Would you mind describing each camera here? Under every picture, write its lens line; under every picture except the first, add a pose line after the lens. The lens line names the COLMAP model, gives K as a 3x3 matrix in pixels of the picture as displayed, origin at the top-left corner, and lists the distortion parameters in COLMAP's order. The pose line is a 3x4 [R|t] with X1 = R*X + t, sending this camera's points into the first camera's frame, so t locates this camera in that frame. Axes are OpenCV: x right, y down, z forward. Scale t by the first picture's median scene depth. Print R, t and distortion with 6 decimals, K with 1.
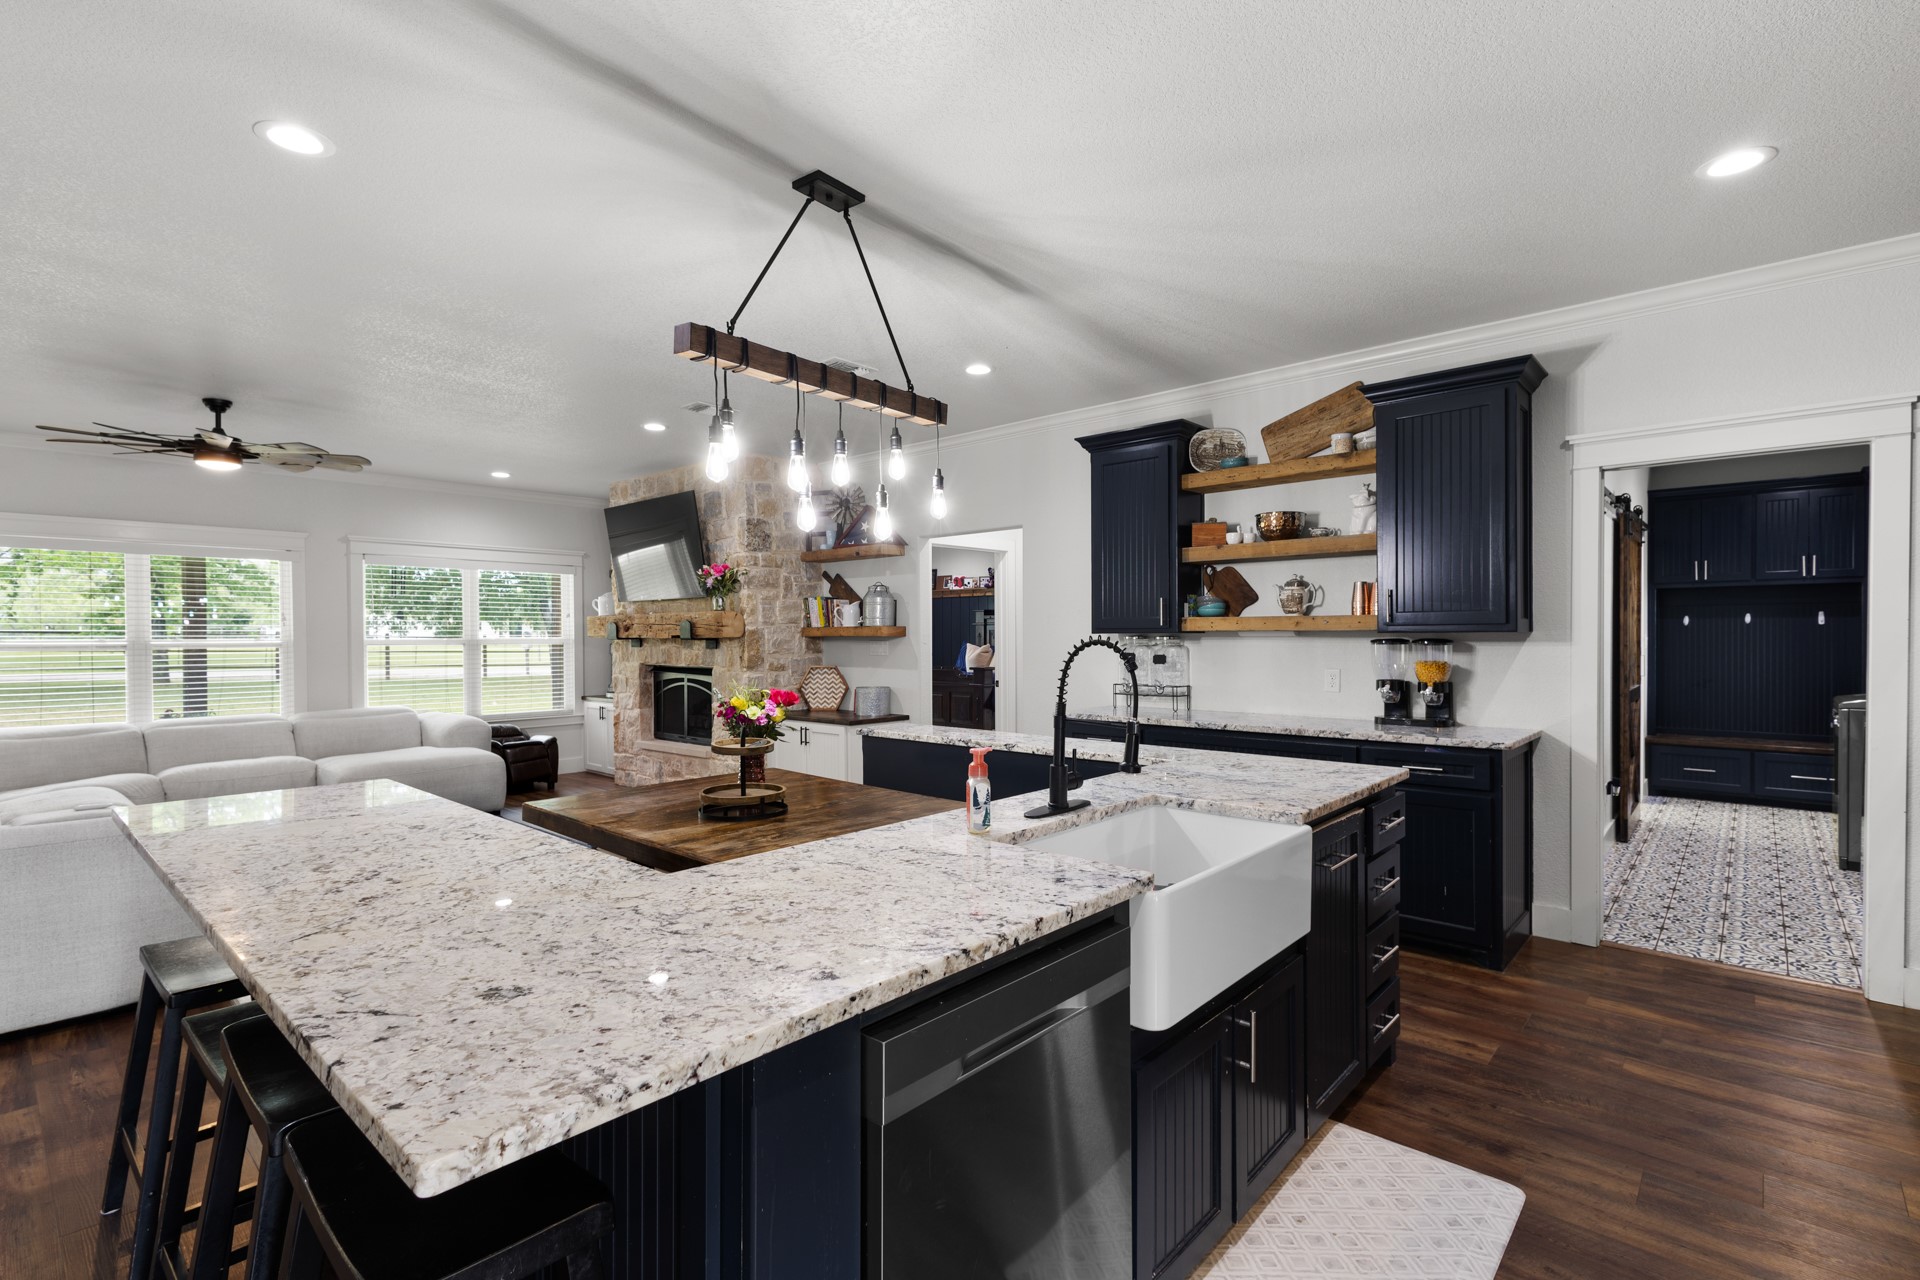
lens RADIAL K [[887.5, 0, 960.2], [0, 887.5, 640.6], [0, 0, 1]] dist [0.008073, -0.001422]
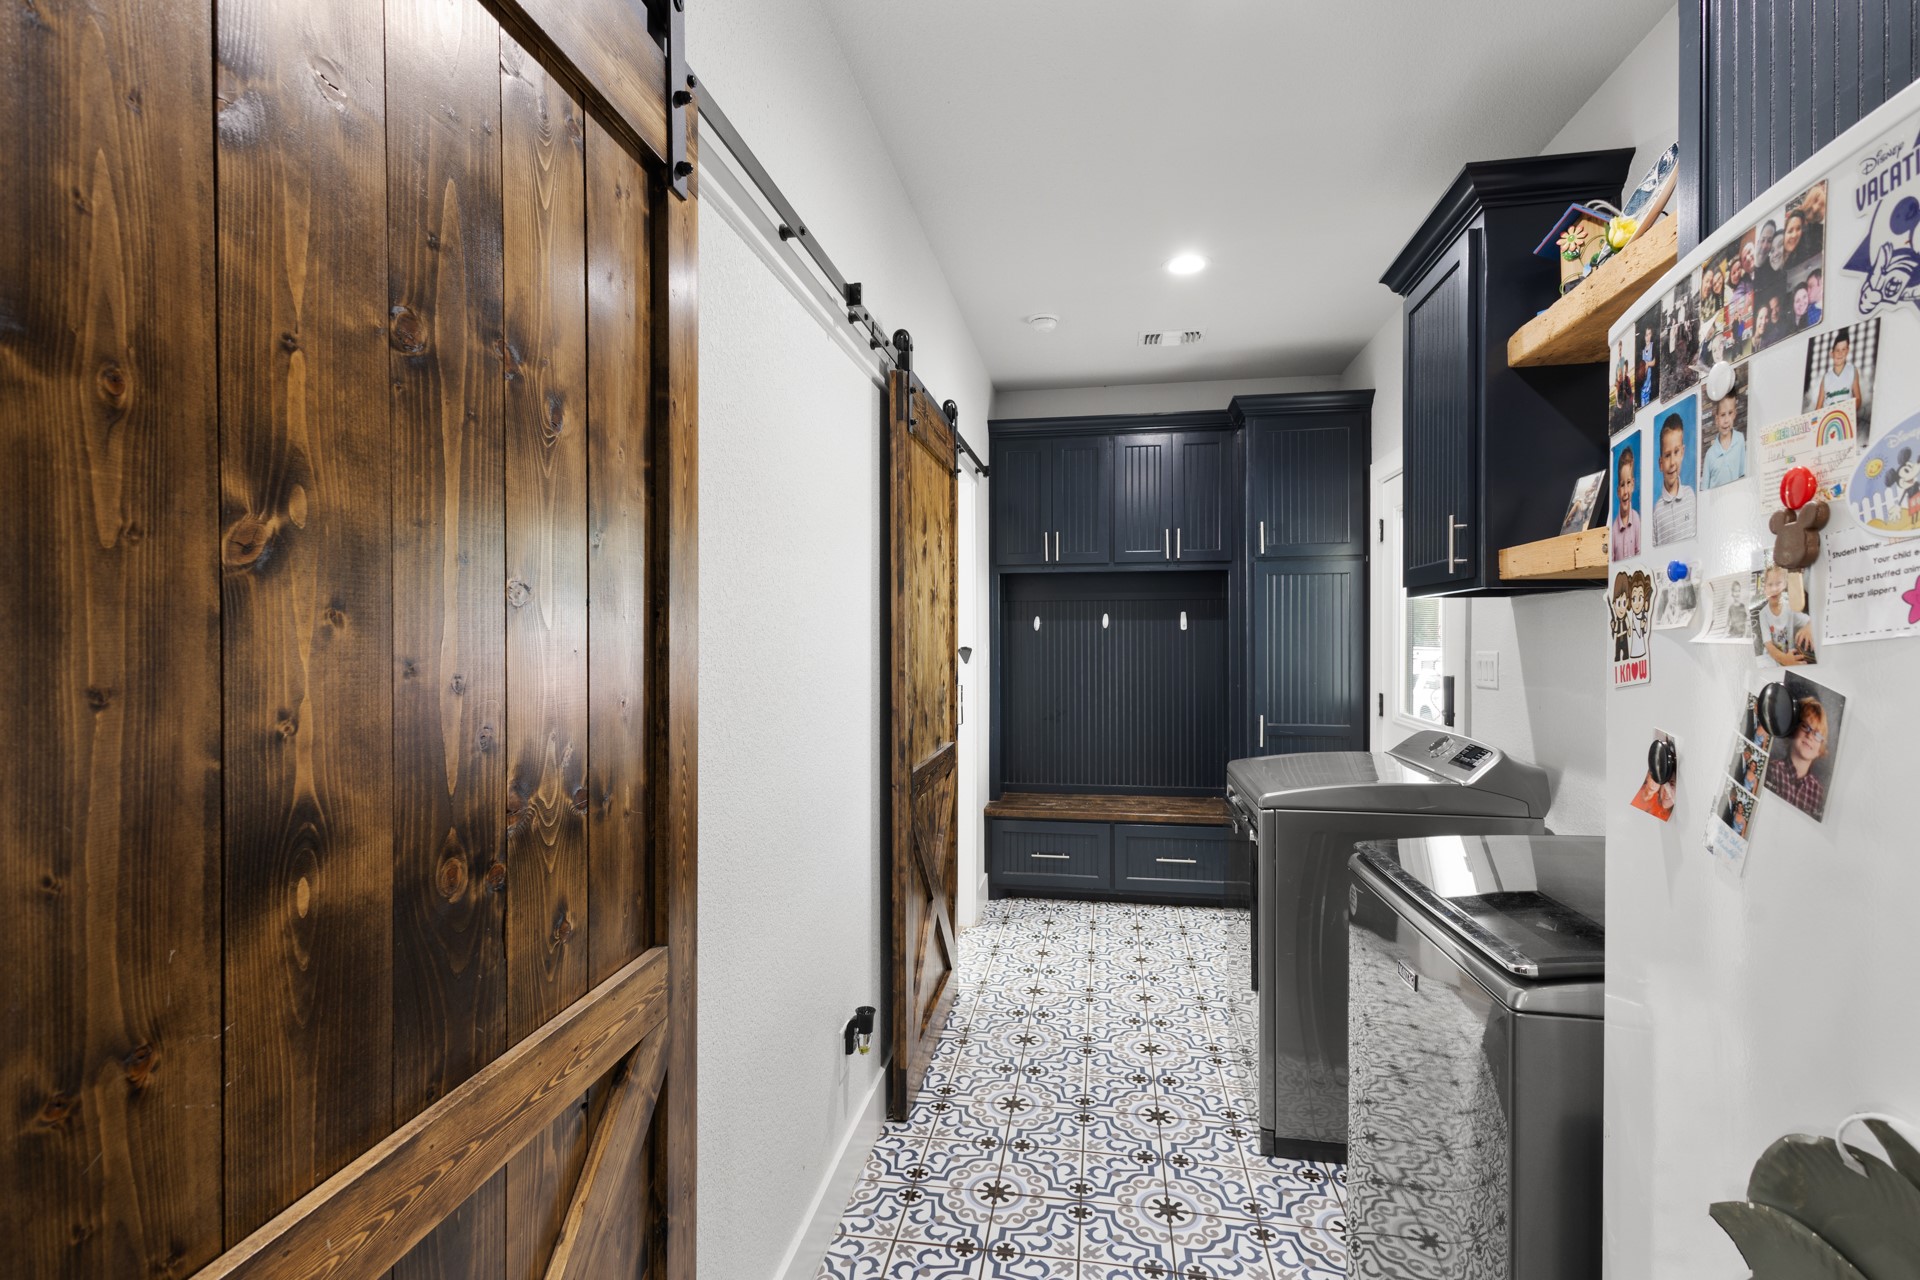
lens RADIAL K [[887.5, 0, 955.0], [0, 887.5, 640.1], [0, 0, 1]] dist [0.008073, -0.001422]
pose [[0.848227, -0.000134, 0.529633, 0.641567], [0.003392, 0.999981, -0.005180, -0.010462], [-0.529622, 0.006190, 0.848211, 0.732136]]
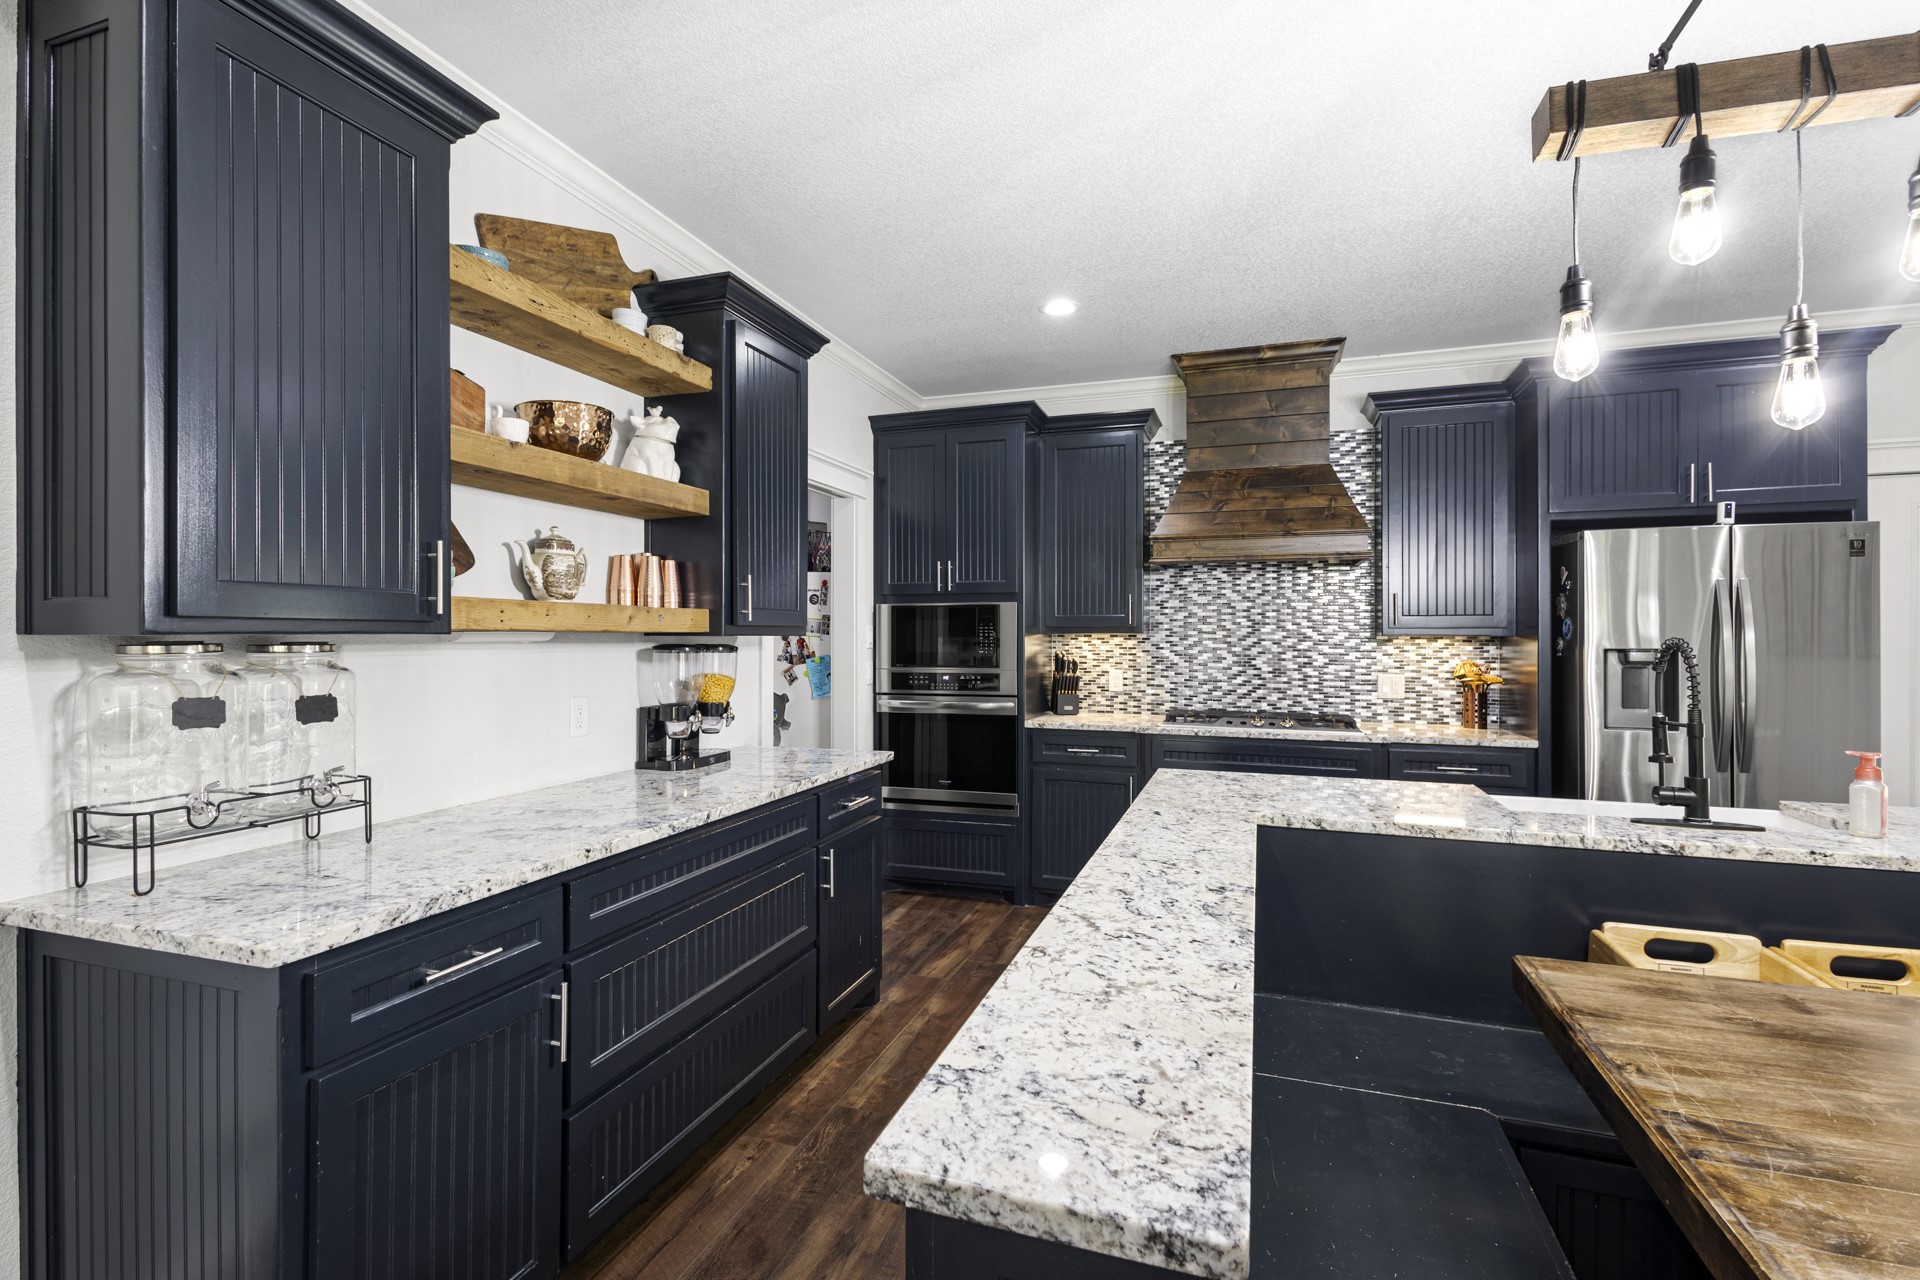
lens RADIAL K [[887.5, 0, 949.2], [0, 887.5, 638.2], [0, 0, 1]] dist [0.008073, -0.001422]
pose [[-0.384592, 0.001287, 0.923086, -0.205530], [0.006604, 0.999977, 0.001357, -0.005732], [-0.923063, 0.006618, -0.384592, 0.943376]]
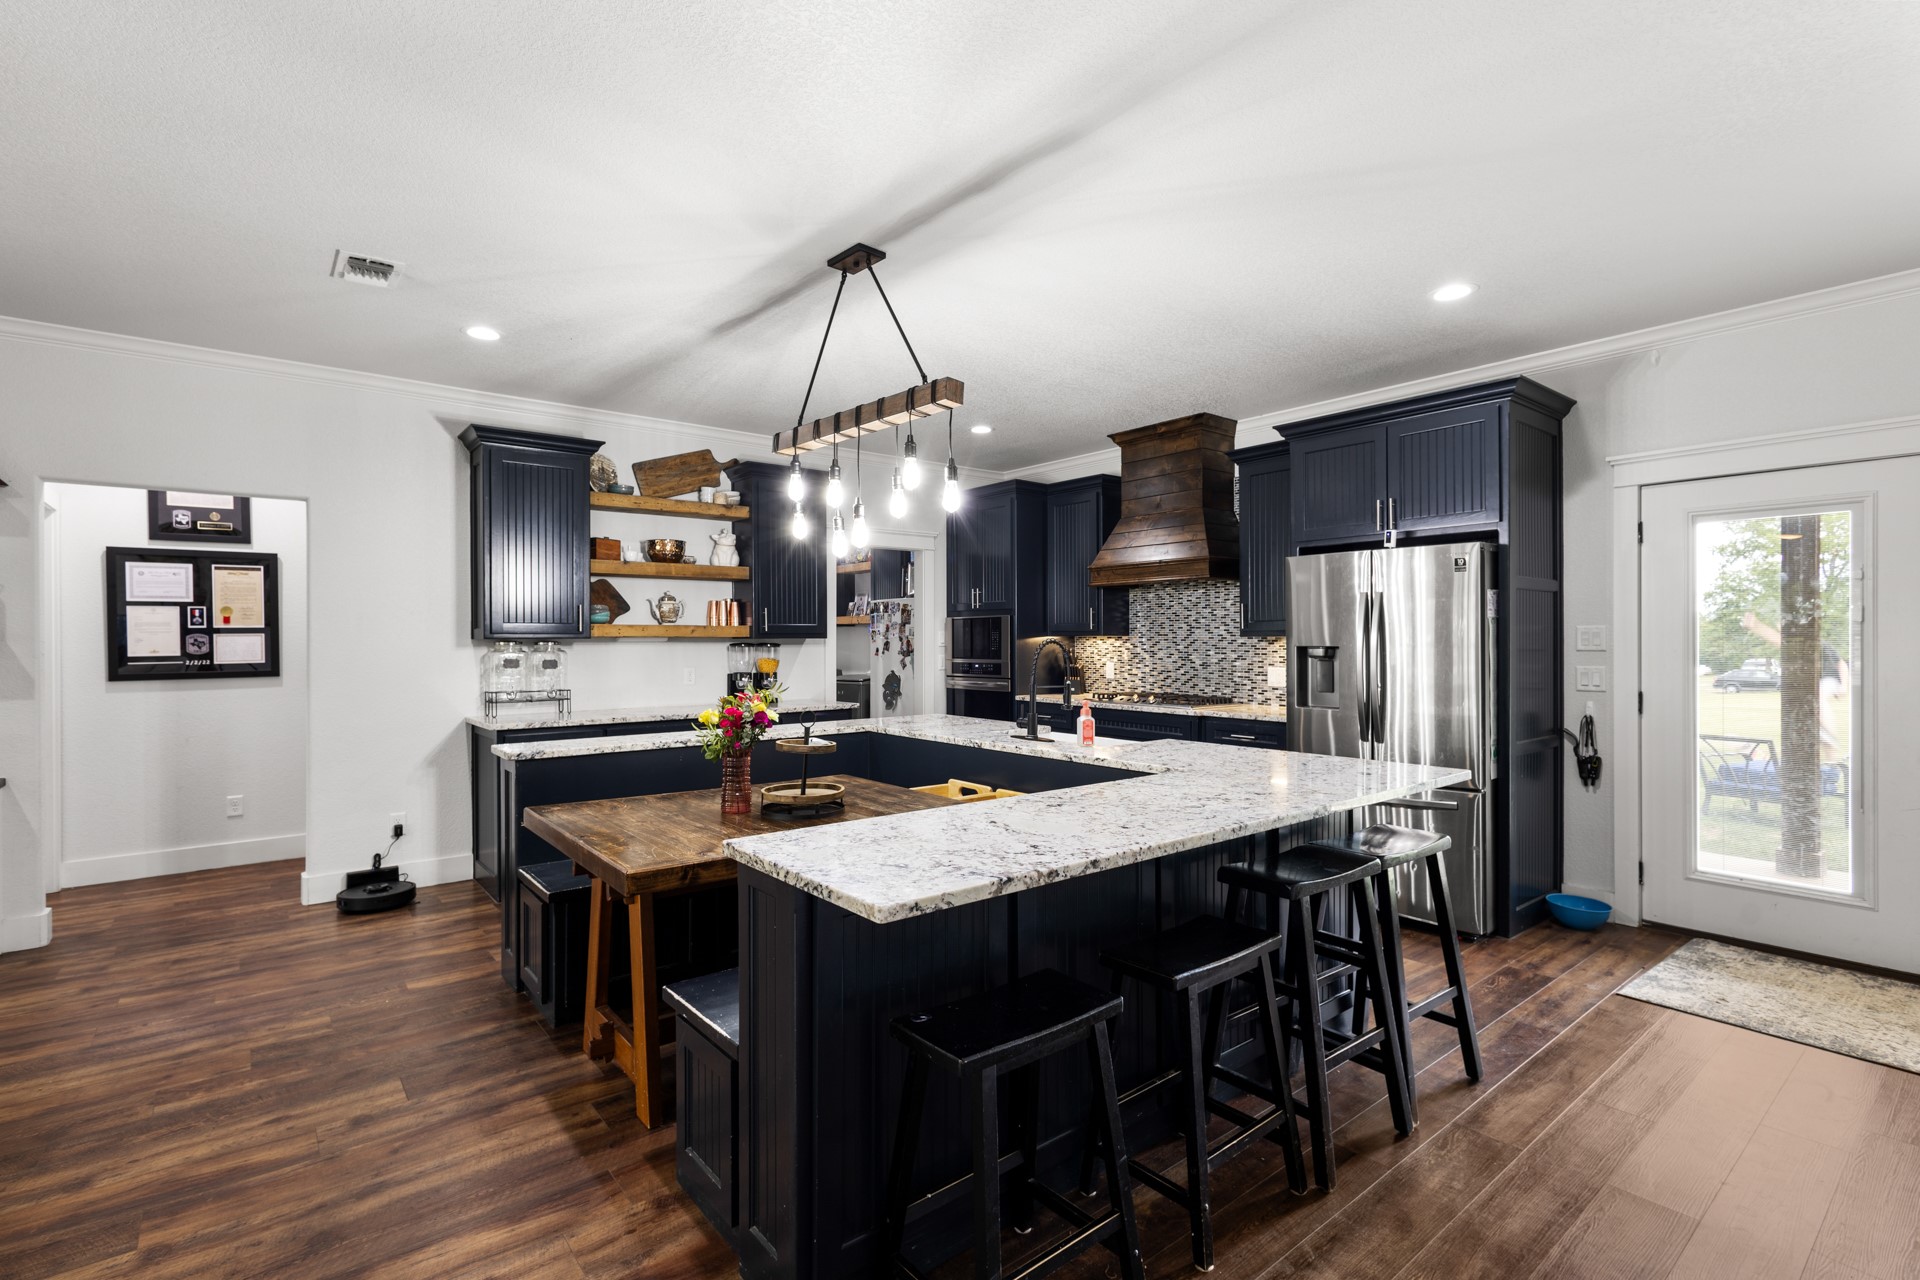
lens RADIAL K [[887.5, 0, 946.1], [0, 887.5, 639.8], [0, 0, 1]] dist [0.008073, -0.001422]
pose [[0.164365, 0.001836, 0.986398, -0.736788], [0.008498, 0.999959, -0.003277, 0.000099], [-0.986363, 0.008921, 0.164343, 0.401669]]
